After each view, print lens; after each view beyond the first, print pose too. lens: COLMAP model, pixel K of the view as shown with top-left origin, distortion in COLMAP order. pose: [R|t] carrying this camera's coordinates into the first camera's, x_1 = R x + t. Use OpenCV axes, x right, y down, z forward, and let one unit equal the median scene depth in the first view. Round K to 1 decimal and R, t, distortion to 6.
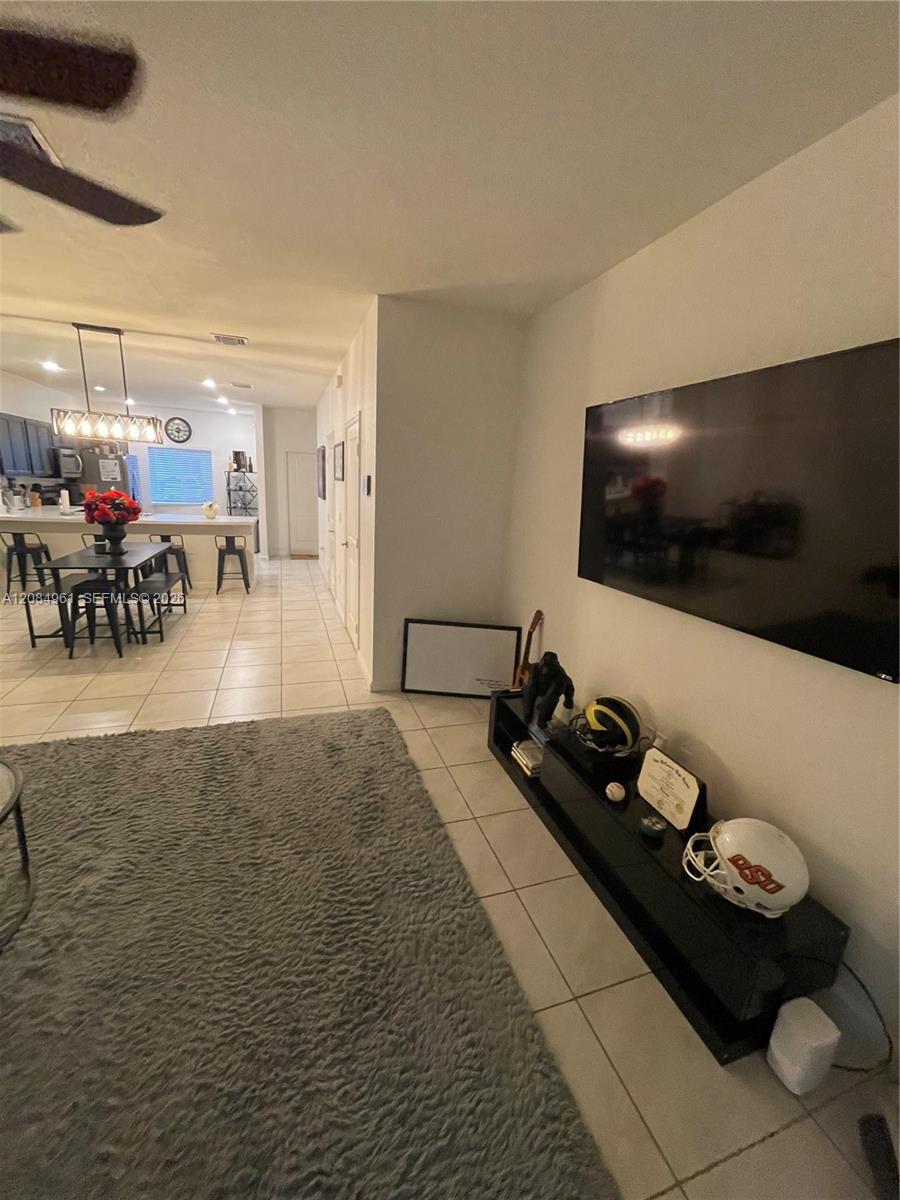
lens RADIAL K [[484.7, 0, 448.4], [0, 484.7, 602.9], [0, 0, 1]] dist [-0.005742, 0.001344]
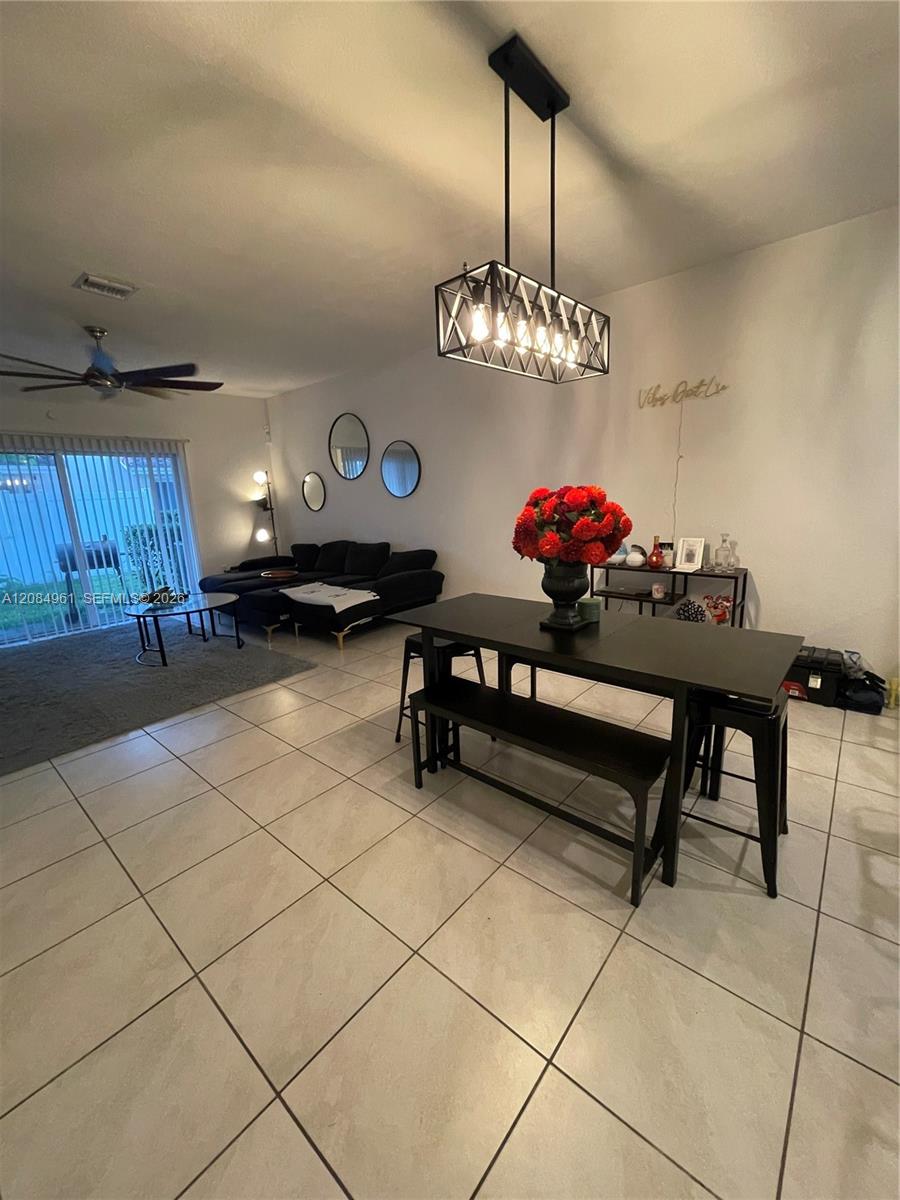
lens RADIAL K [[484.7, 0, 455.9], [0, 484.7, 598.1], [0, 0, 1]] dist [-0.005742, 0.001344]
pose [[-0.856212, 0.097993, -0.507245, -0.464404], [-0.126084, 0.912521, 0.389112, -0.354937], [0.501002, 0.397118, -0.768956, 1.581964]]
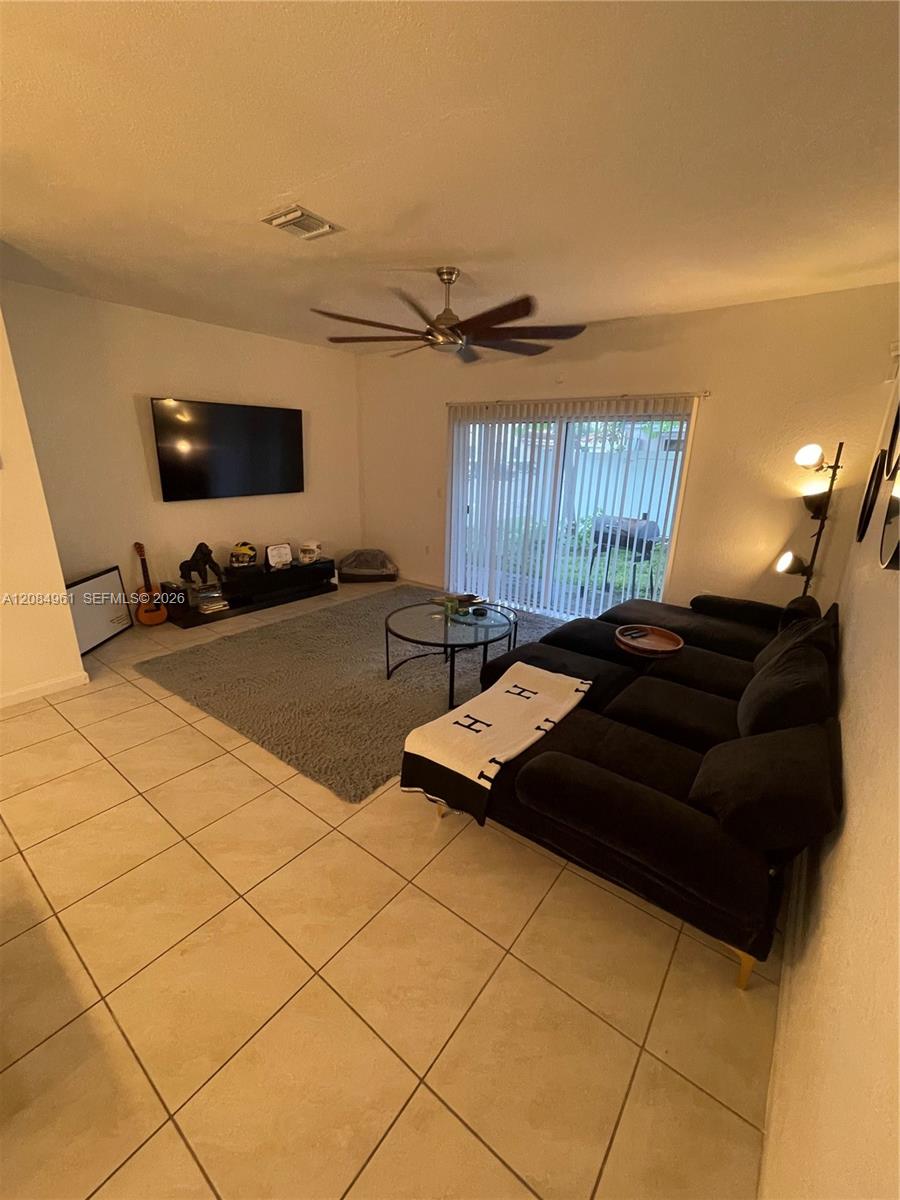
lens RADIAL K [[484.7, 0, 445.2], [0, 484.7, 605.9], [0, 0, 1]] dist [-0.005742, 0.001344]
pose [[-0.548572, -0.314080, 0.774869, -1.198316], [0.153903, 0.872995, 0.462810, -0.262702], [-0.821817, 0.373139, -0.430563, 0.777740]]
